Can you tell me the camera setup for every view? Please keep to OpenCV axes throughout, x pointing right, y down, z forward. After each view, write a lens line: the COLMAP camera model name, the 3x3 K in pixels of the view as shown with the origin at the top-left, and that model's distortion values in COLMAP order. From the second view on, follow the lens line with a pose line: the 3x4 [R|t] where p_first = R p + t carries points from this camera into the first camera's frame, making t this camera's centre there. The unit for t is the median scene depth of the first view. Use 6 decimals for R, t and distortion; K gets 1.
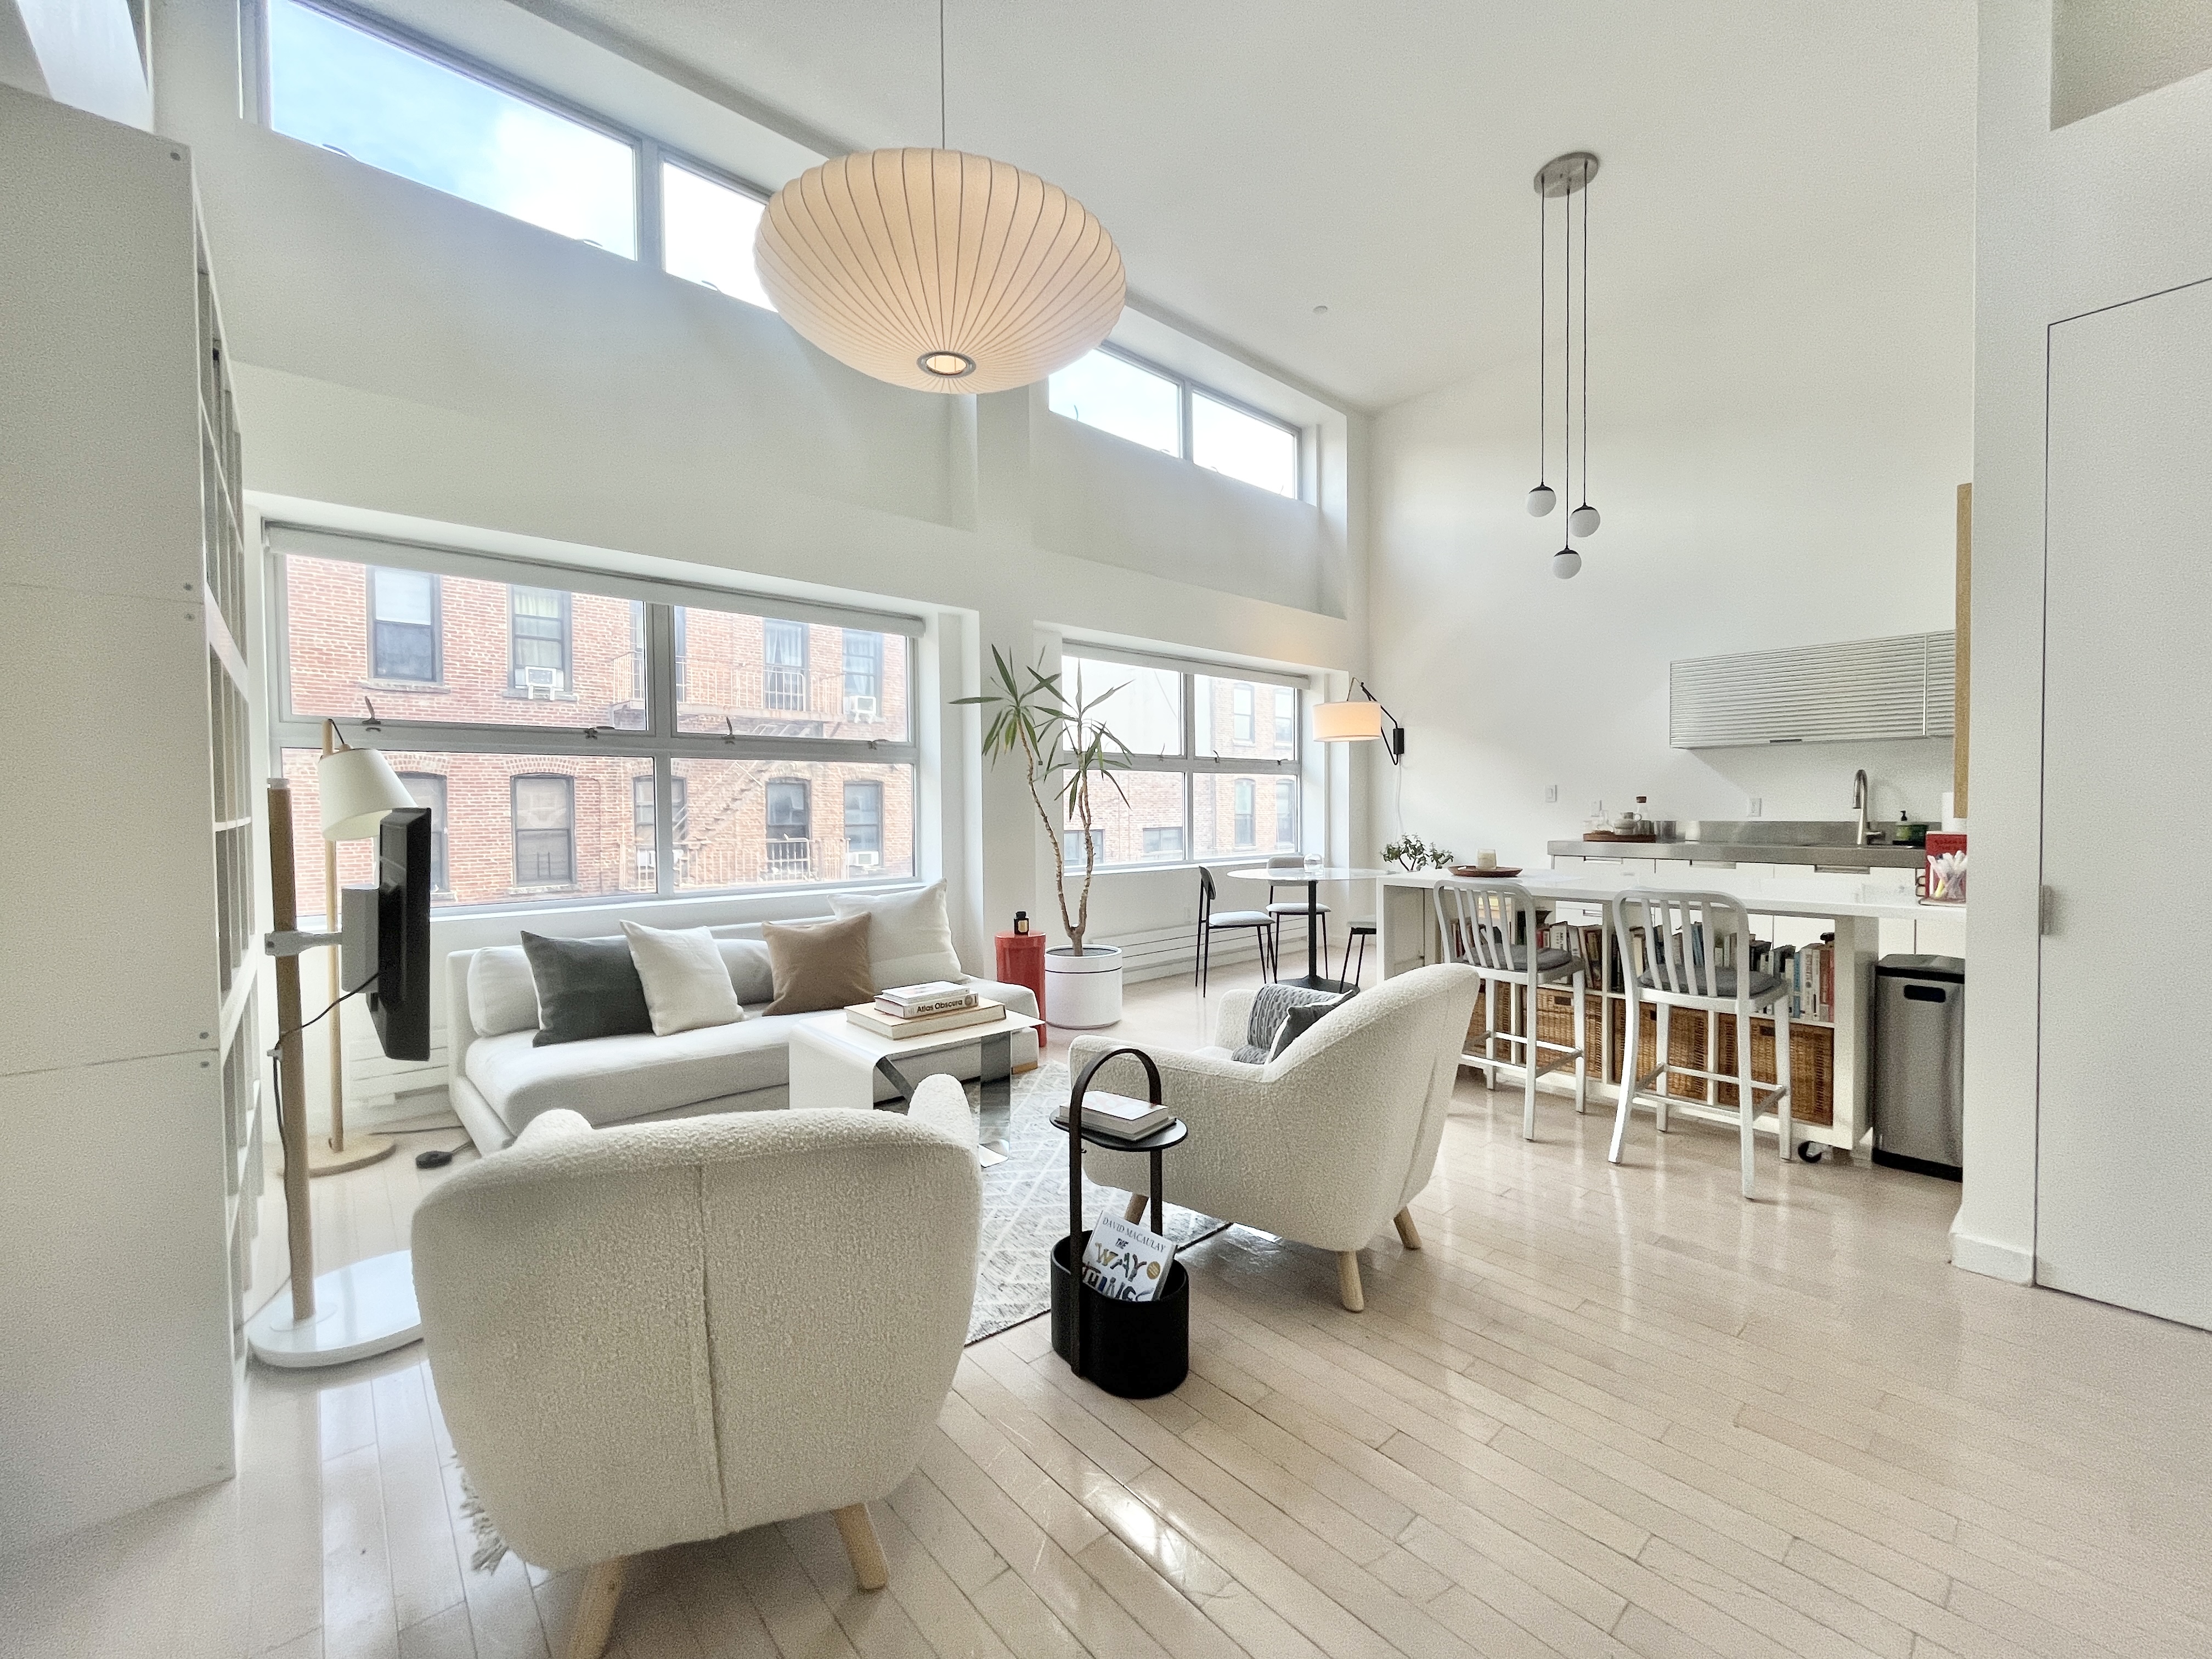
lens RADIAL K [[898.5, 0, 1111.9], [0, 898.5, 833.9], [0, 0, 1]] dist [-0.002724, -0.000298]
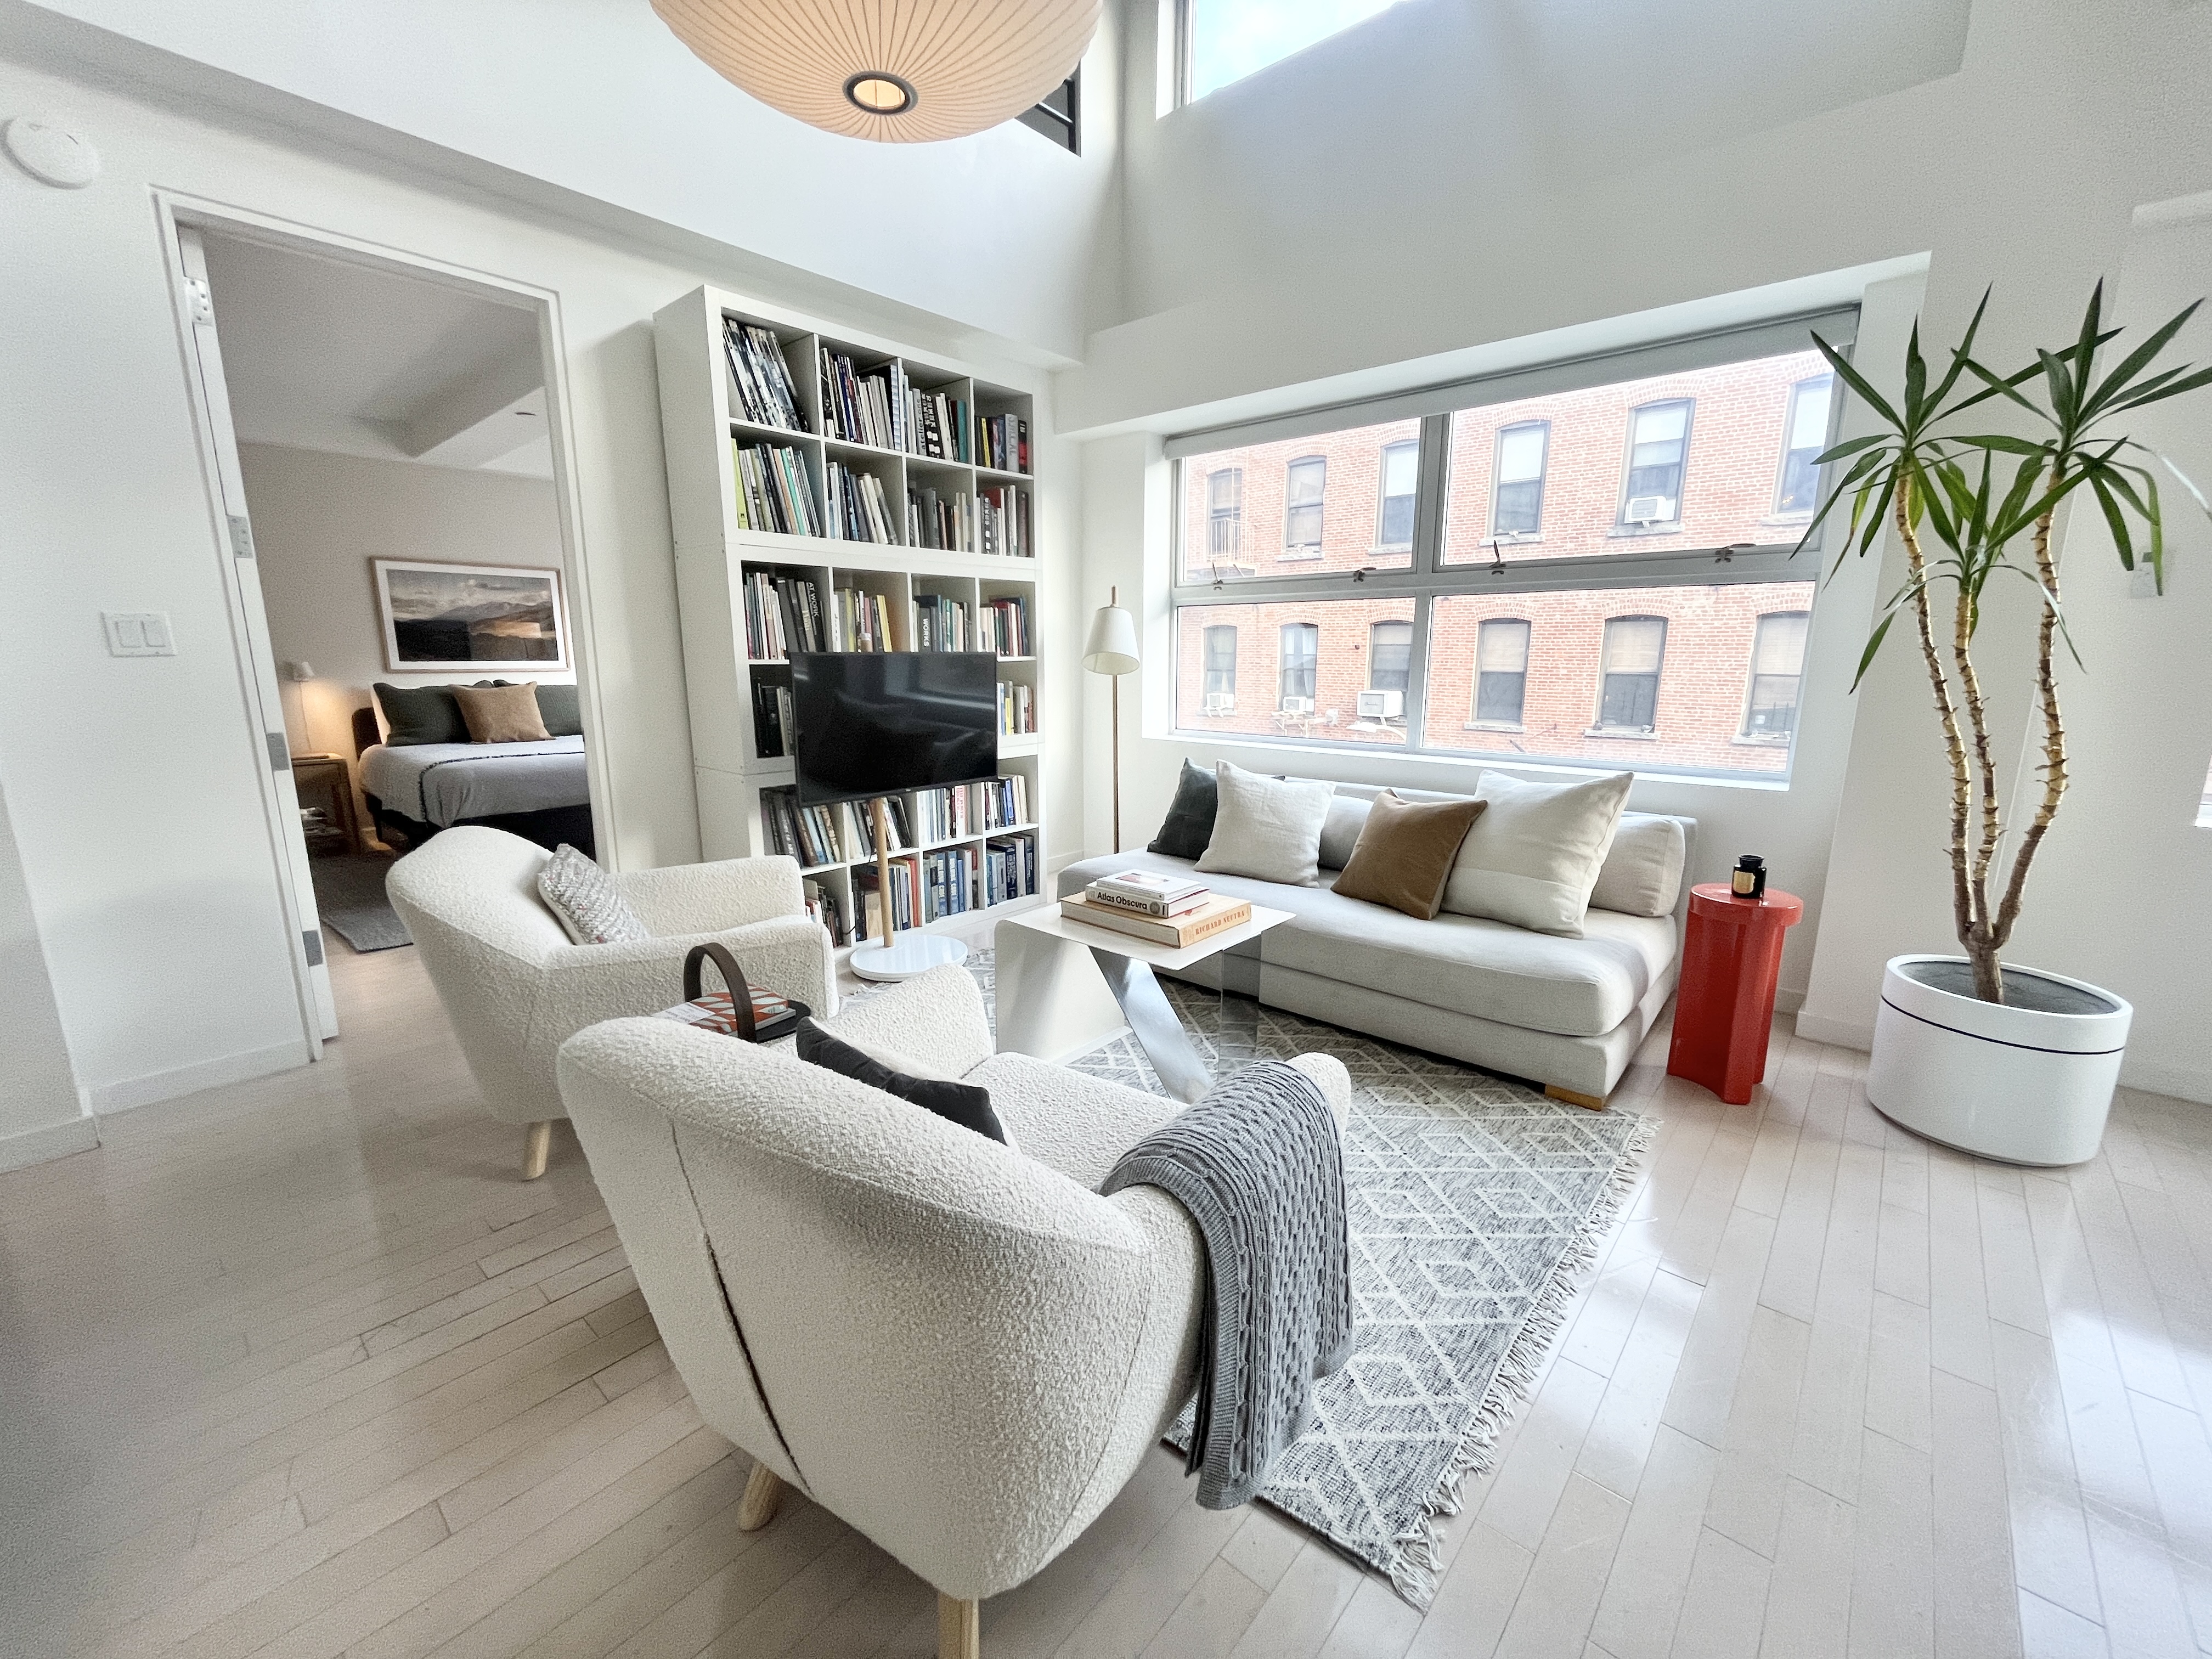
lens RADIAL K [[898.5, 0, 1111.9], [0, 898.5, 833.9], [0, 0, 1]] dist [-0.002724, -0.000298]
pose [[0.121102, 0.206424, -0.970939, 0.330122], [-0.033893, 0.978428, 0.203789, -0.020847], [0.992061, 0.008229, 0.125486, 0.486803]]
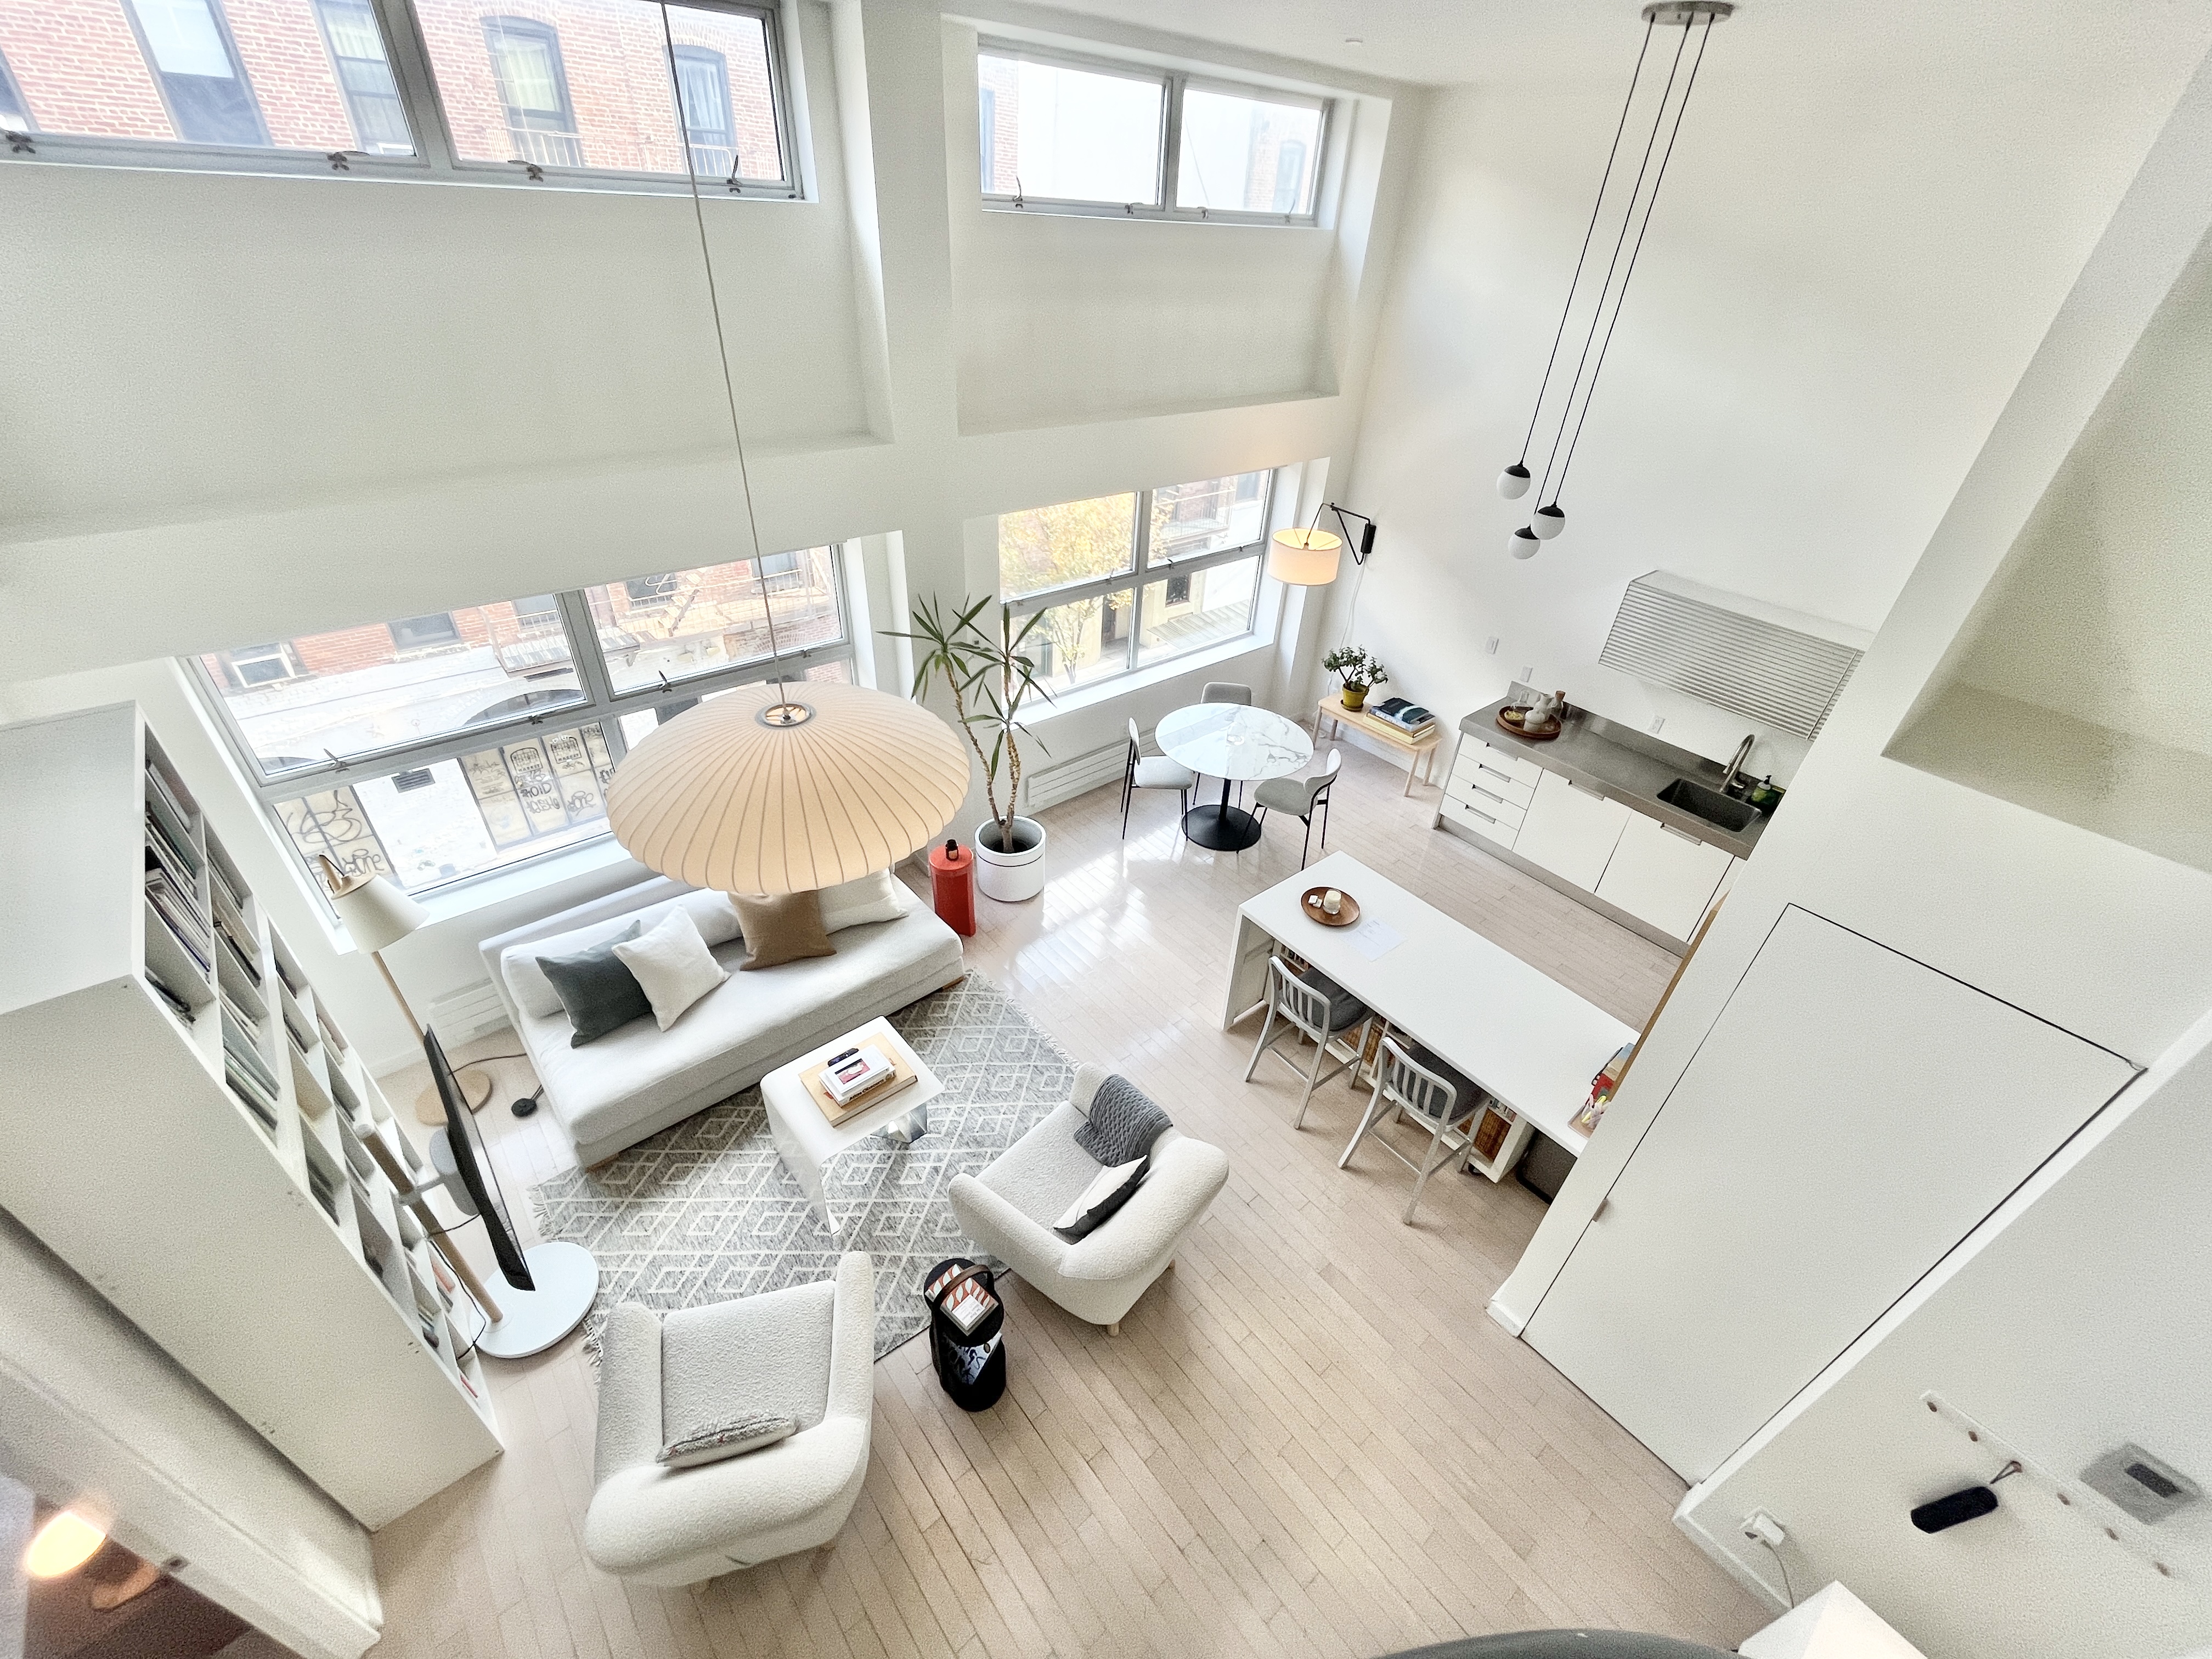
lens RADIAL K [[898.5, 0, 1111.9], [0, 898.5, 833.9], [0, 0, 1]] dist [-0.002724, -0.000298]
pose [[0.997784, 0.064144, 0.017669, 0.074493], [-0.063290, 0.833175, 0.549376, -0.504509], [0.020518, -0.549277, 0.835389, 0.038725]]
